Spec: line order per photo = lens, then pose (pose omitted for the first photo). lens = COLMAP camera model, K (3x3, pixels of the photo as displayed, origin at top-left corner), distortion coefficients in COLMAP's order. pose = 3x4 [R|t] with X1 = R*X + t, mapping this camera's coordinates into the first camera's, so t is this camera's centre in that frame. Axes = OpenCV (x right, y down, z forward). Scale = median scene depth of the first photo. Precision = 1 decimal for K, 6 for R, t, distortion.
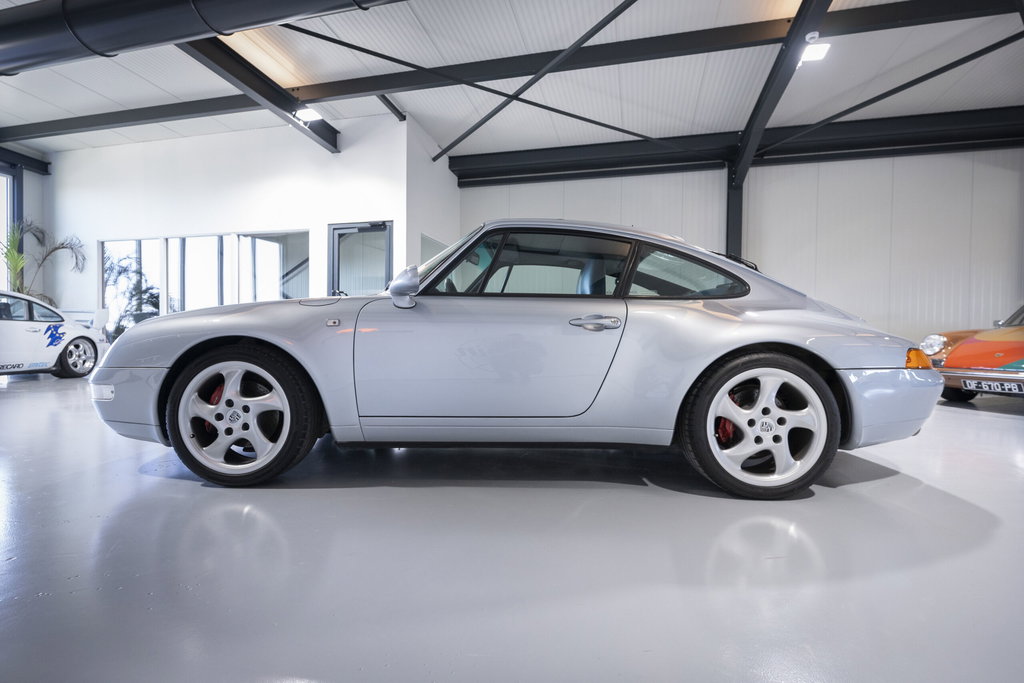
lens RADIAL K [[487.9, 0, 509.8], [0, 487.9, 342.8], [0, 0, 1]] dist [0.000866, -0.000105]
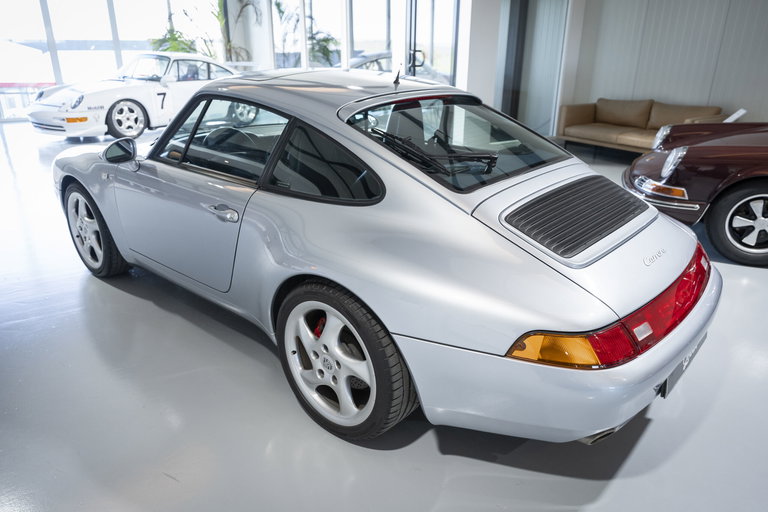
lens RADIAL K [[549.5, 0, 383.6], [0, 549.5, 255.5], [0, 0, 1]] dist [-0.002706, -0.000975]
pose [[0.768064, 0.223601, -0.600067, 1.047513], [-0.003929, 0.938686, 0.344751, -0.323605], [0.640361, -0.262433, 0.721849, 0.354931]]
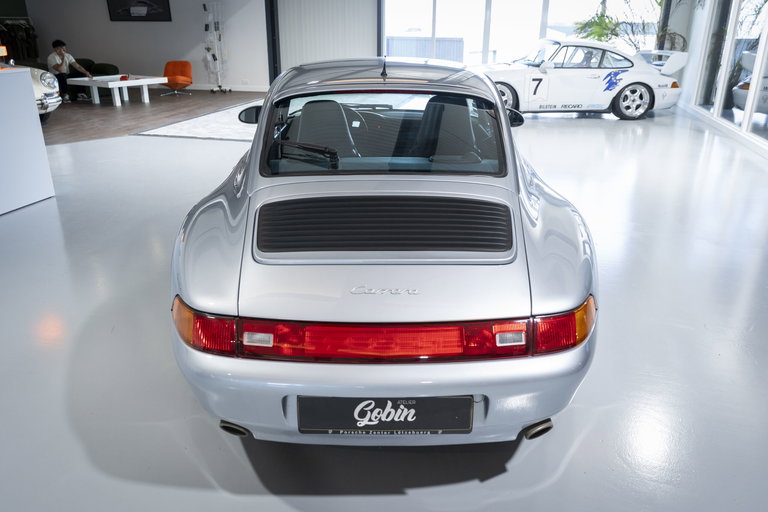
lens RADIAL K [[604.5, 0, 384.0], [0, 604.5, 256.0], [0, 0, 1]] dist [-0.003192, 0.002811]
pose [[0.031679, 0.350395, -0.936066, 1.604127], [-0.017925, 0.936585, 0.349983, -0.354402], [0.999337, 0.005692, 0.035951, 1.229564]]
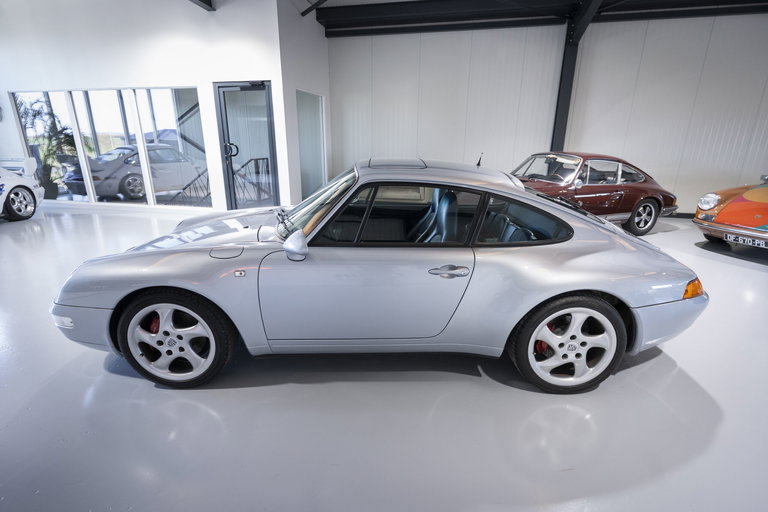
lens RADIAL K [[384.1, 0, 382.5], [0, 384.1, 258.3], [0, 0, 1]] dist [0.000184, 0.000072]
pose [[0.999610, -0.013509, 0.024435, -0.019838], [0.005995, 0.958589, 0.284731, -0.335261], [-0.027269, -0.284474, 0.958296, 0.057728]]
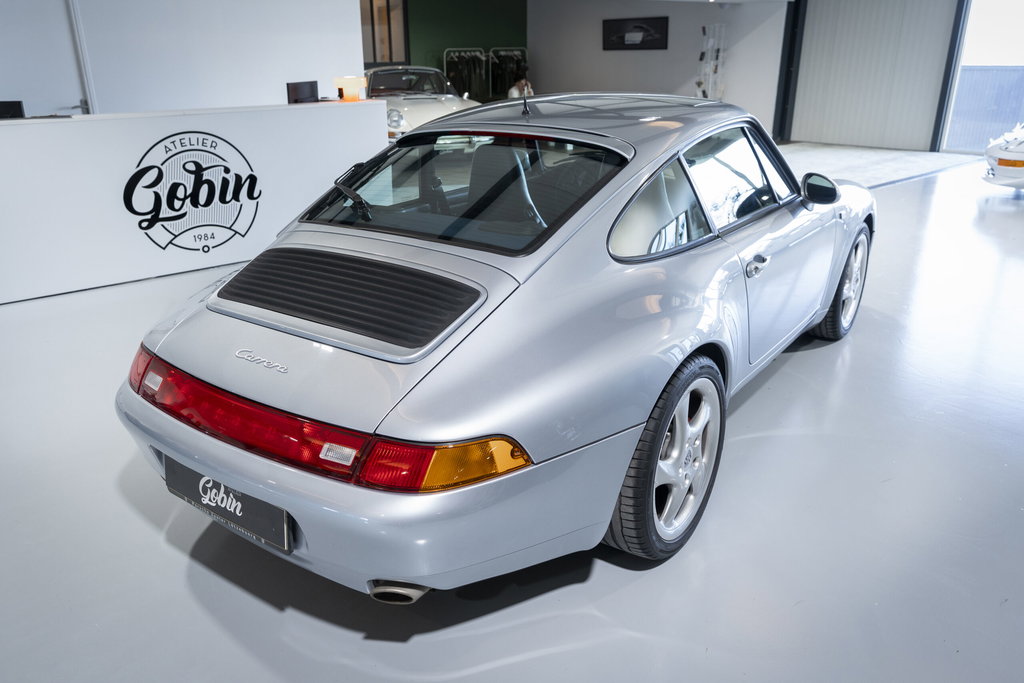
lens RADIAL K [[772.0, 0, 493.3], [0, 772.0, 341.5], [0, 0, 1]] dist [-0.000433, -0.001781]
pose [[-0.569476, 0.284285, -0.771284, 1.378568], [-0.004388, 0.937228, 0.348690, -0.355547], [0.821996, 0.201956, -0.532482, 1.959121]]
